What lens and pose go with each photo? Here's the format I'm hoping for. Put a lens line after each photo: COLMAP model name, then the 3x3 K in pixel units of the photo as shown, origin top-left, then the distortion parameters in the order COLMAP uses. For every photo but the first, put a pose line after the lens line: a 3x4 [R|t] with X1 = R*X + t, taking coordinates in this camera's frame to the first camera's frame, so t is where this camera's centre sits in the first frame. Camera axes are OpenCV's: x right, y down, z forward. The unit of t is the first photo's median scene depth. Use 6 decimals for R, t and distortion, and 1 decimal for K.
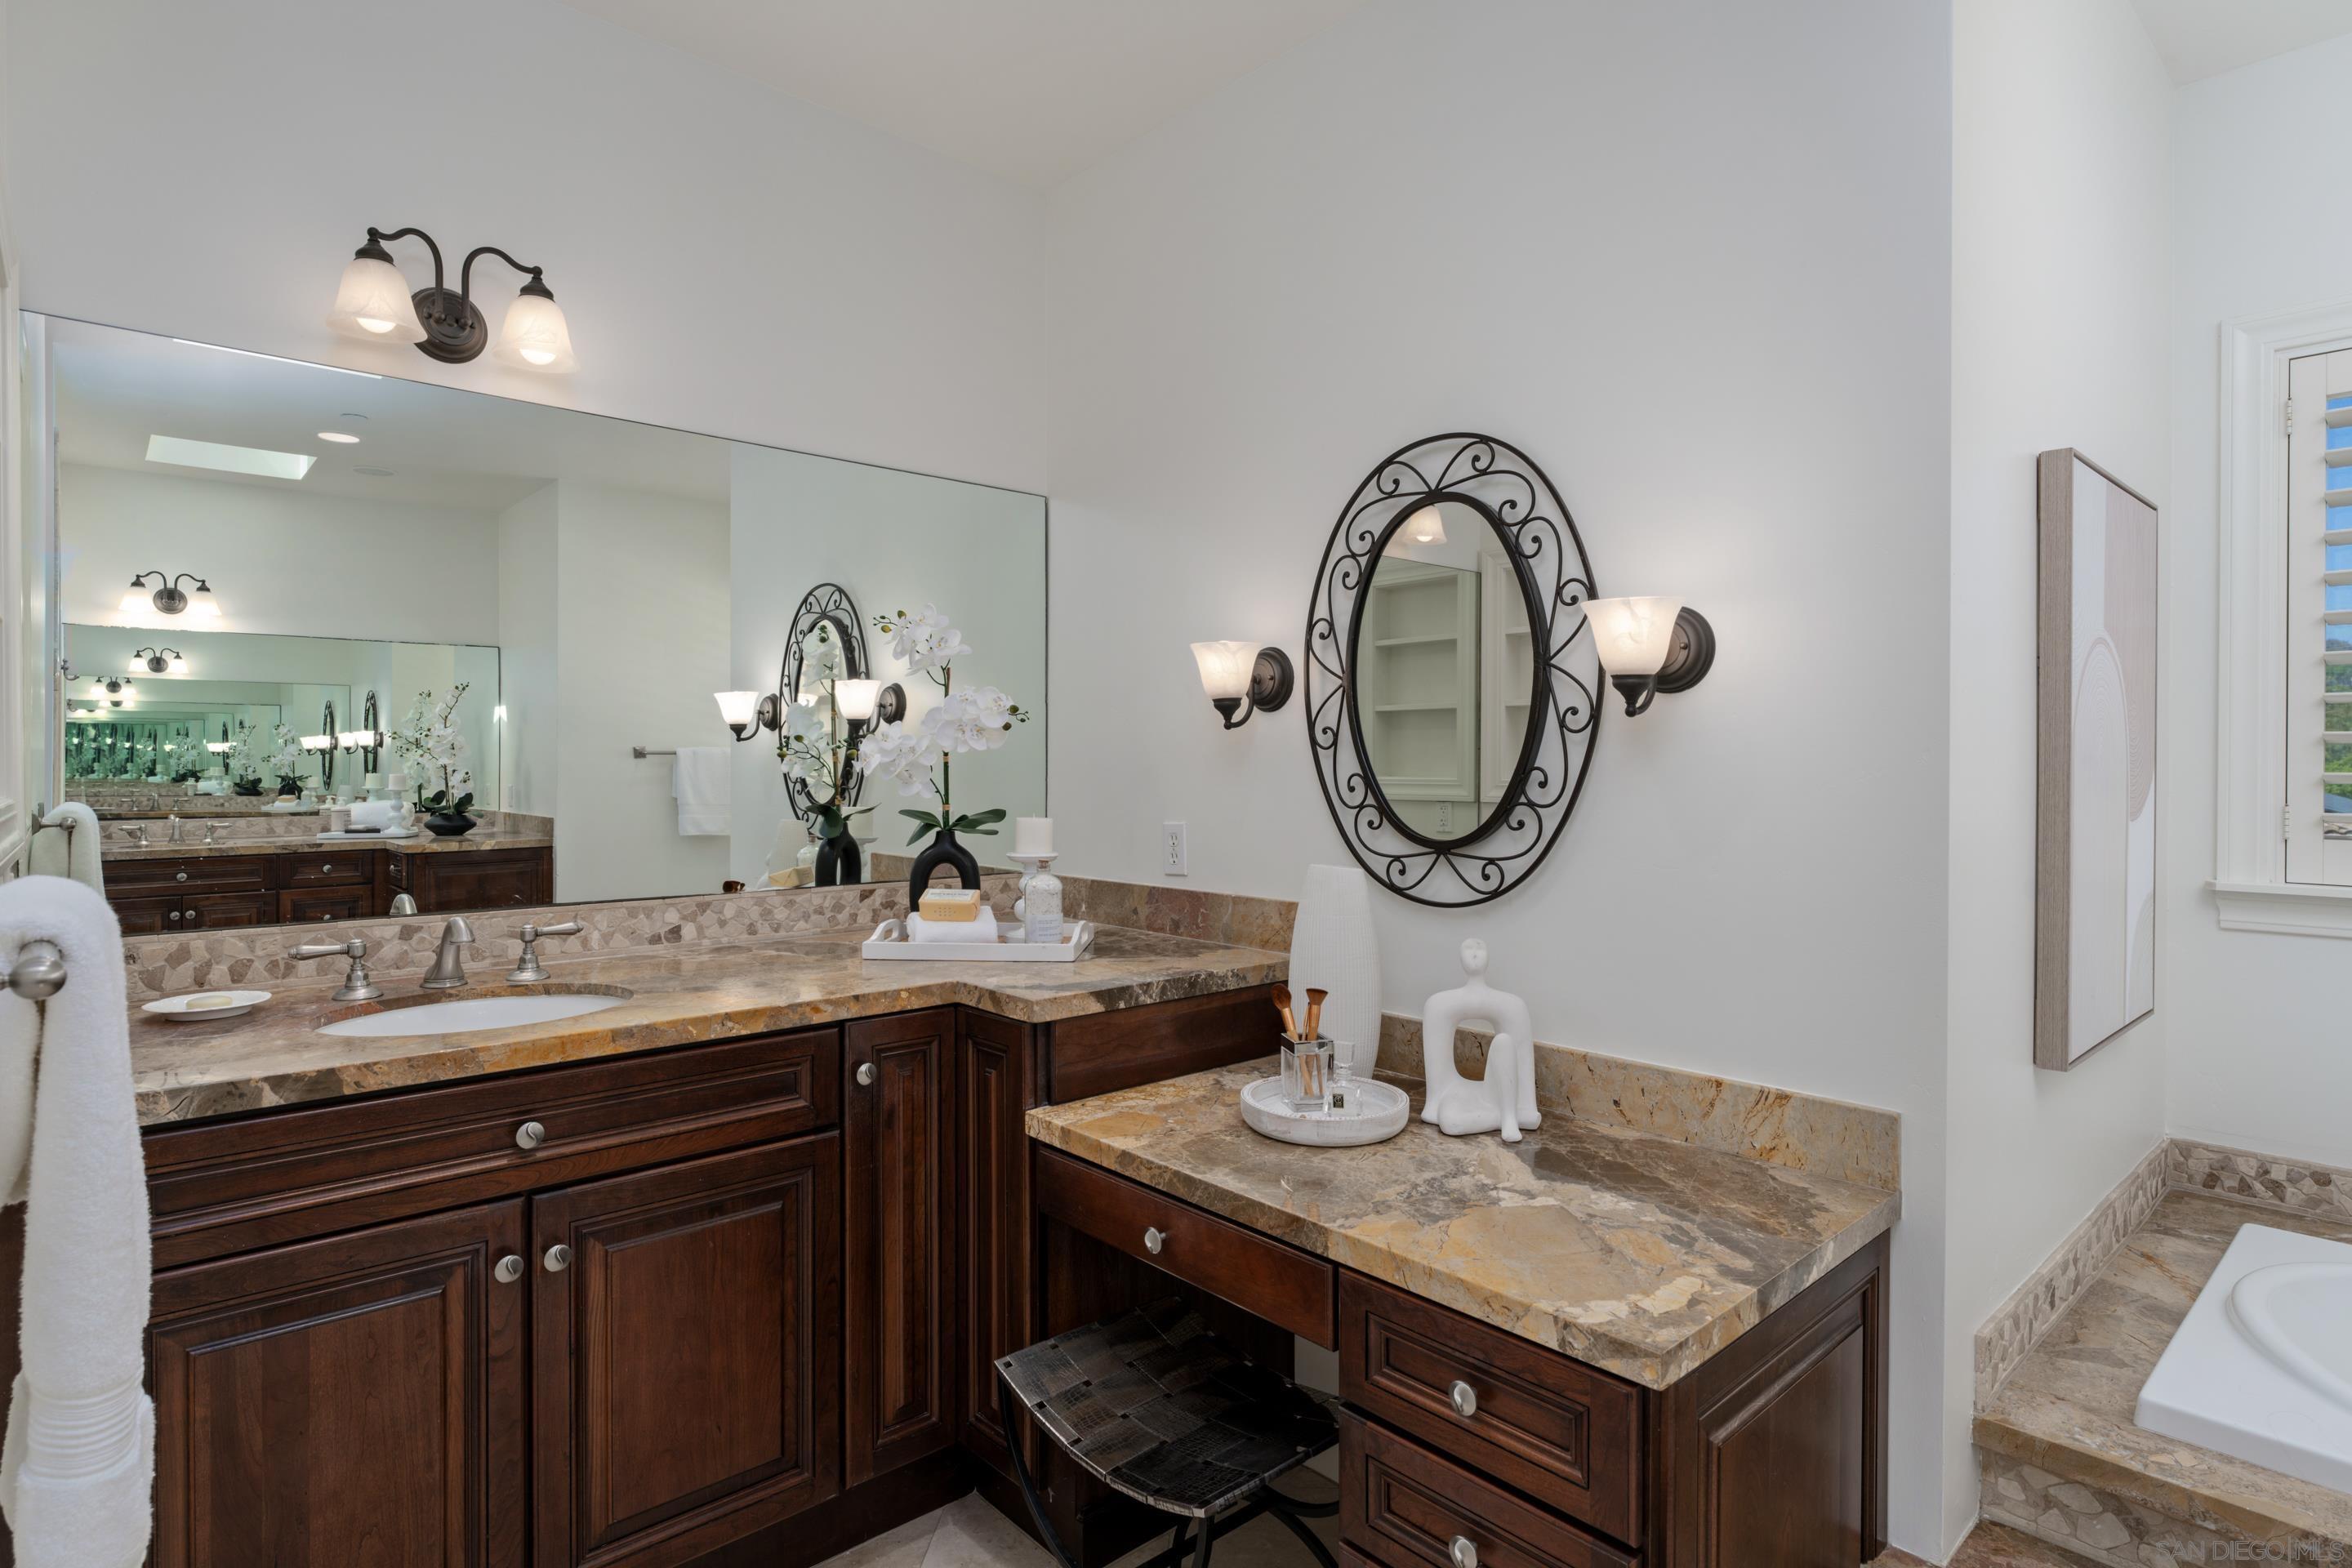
lens RADIAL K [[1225.8, 0, 1186.3], [0, 1225.8, 791.0], [0, 0, 1]] dist [-0.000966, 0.001321]
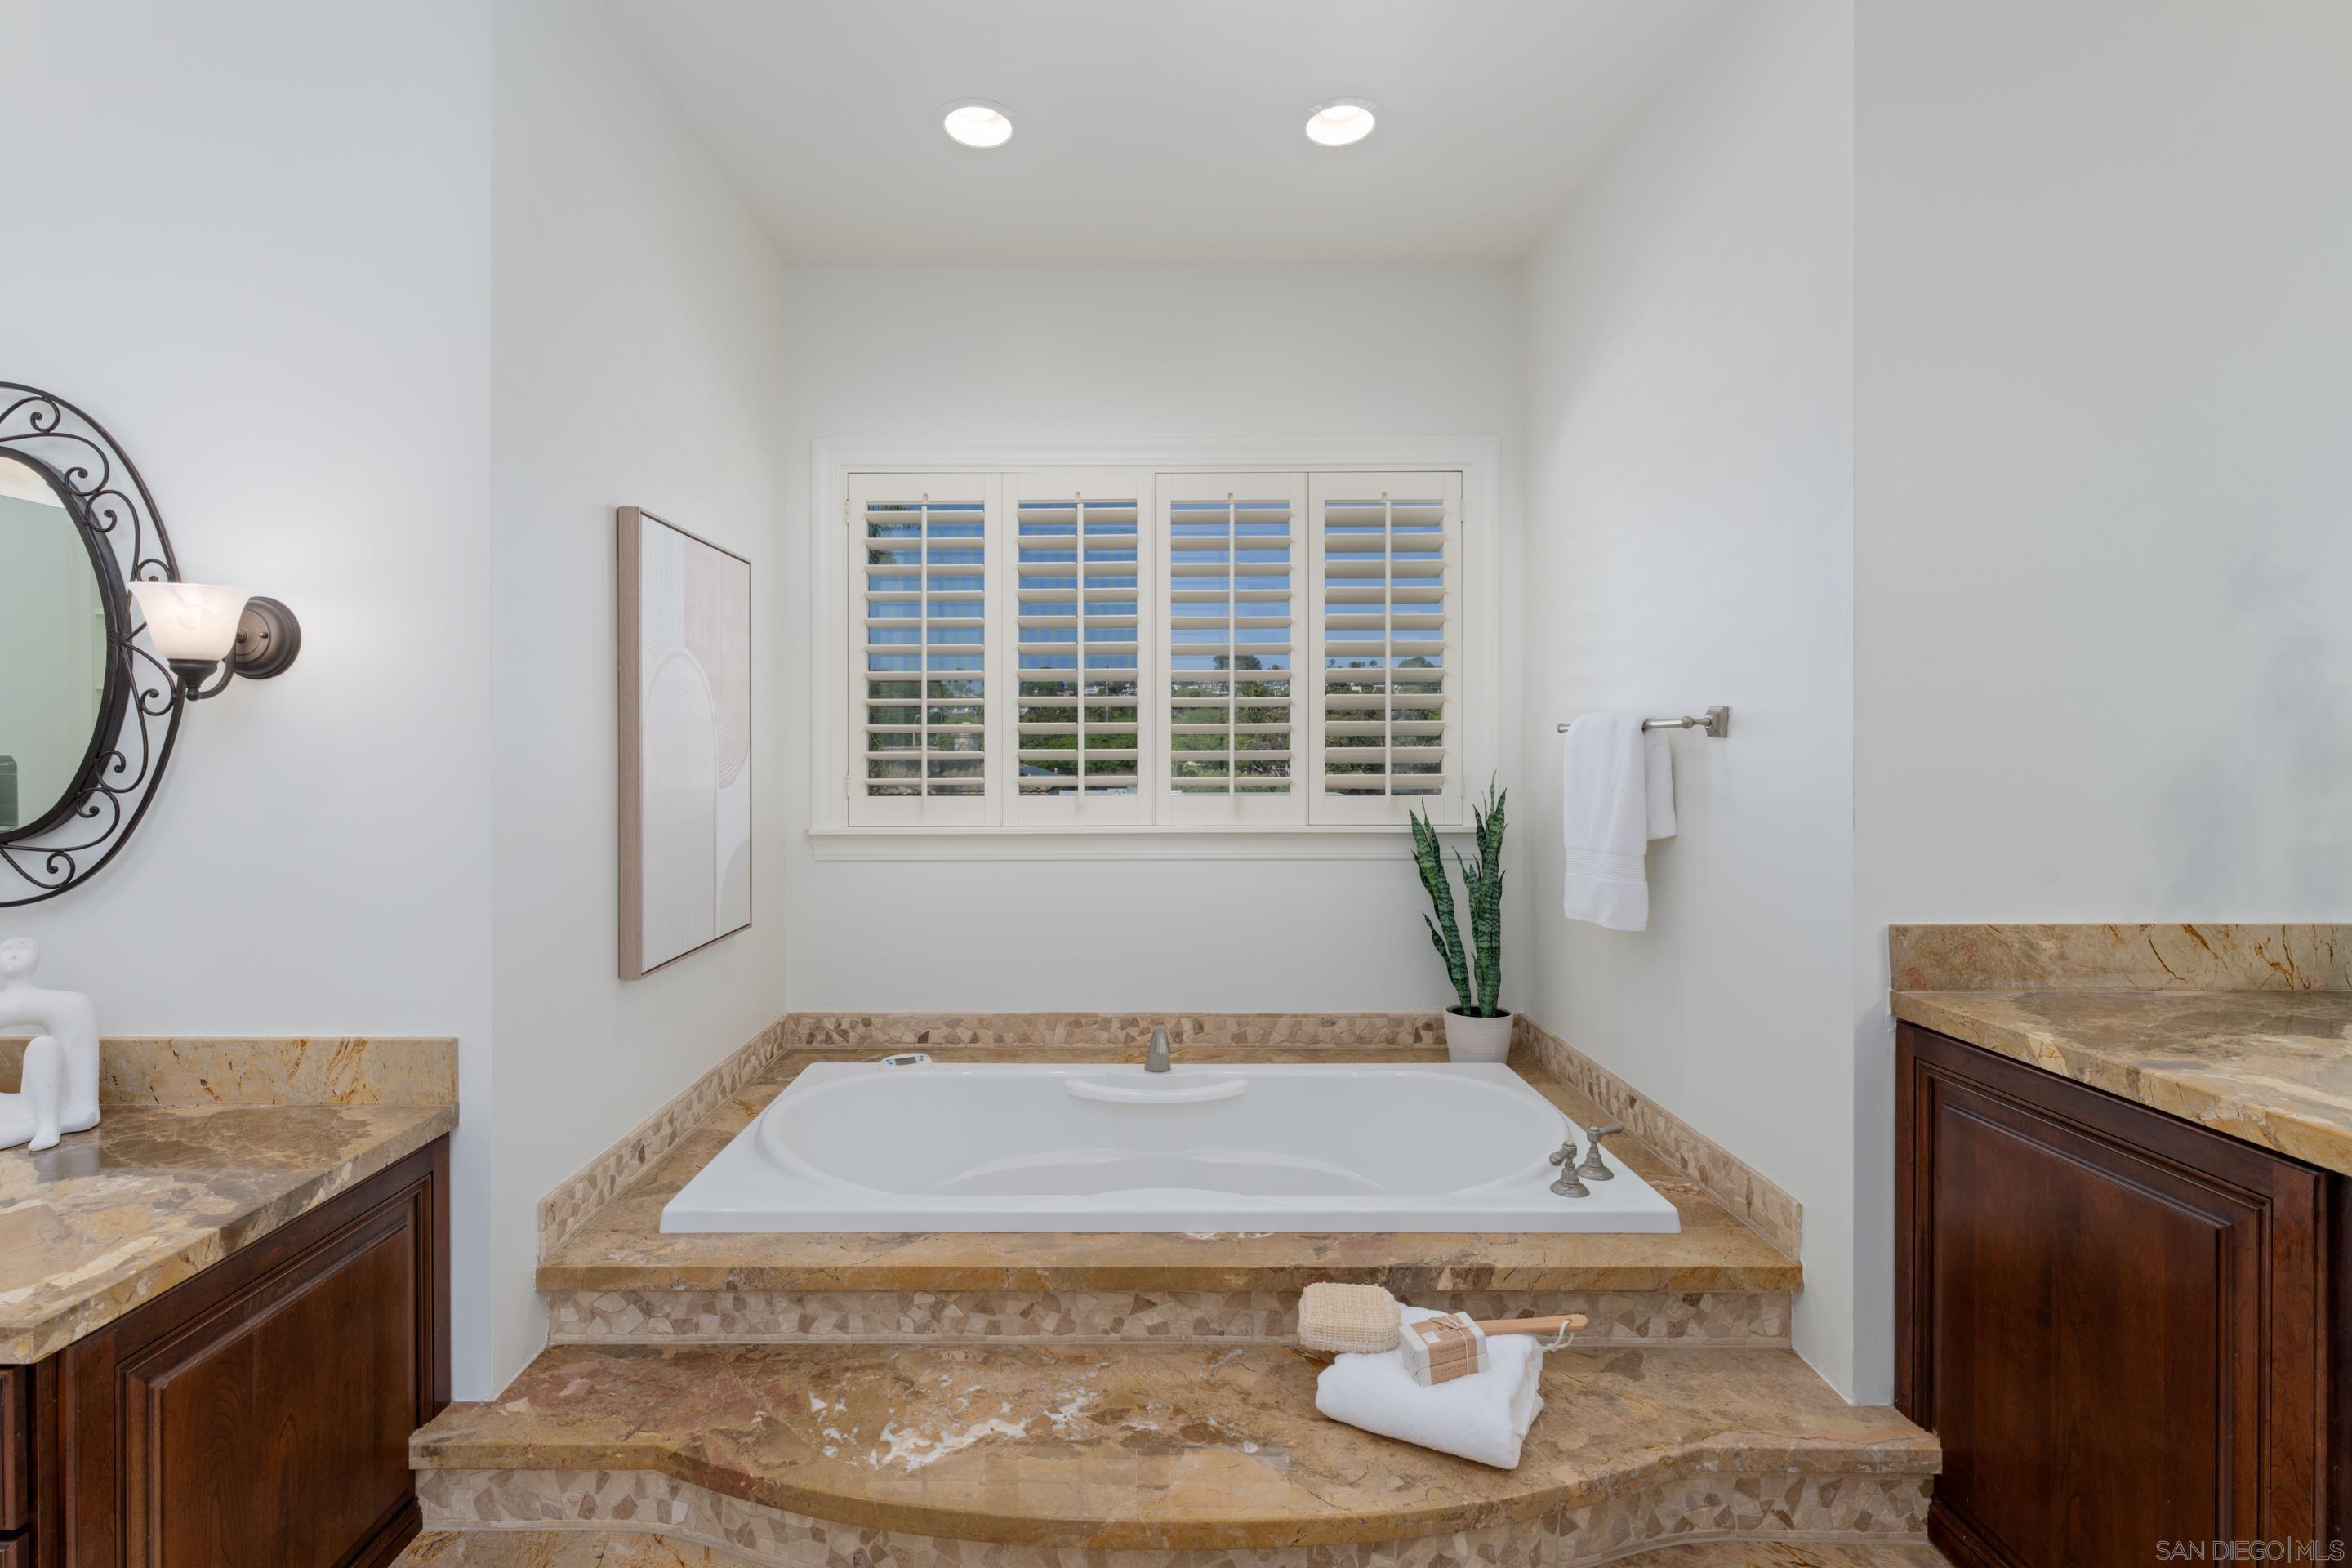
lens RADIAL K [[1087.1, 0, 1149.8], [0, 1087.1, 766.0], [0, 0, 1]] dist [0.002724, 0.000536]
pose [[0.679098, -0.016720, 0.733857, 0.221252], [0.020745, 0.999778, 0.003582, 0.006541], [-0.733754, 0.012791, 0.679295, -0.184948]]
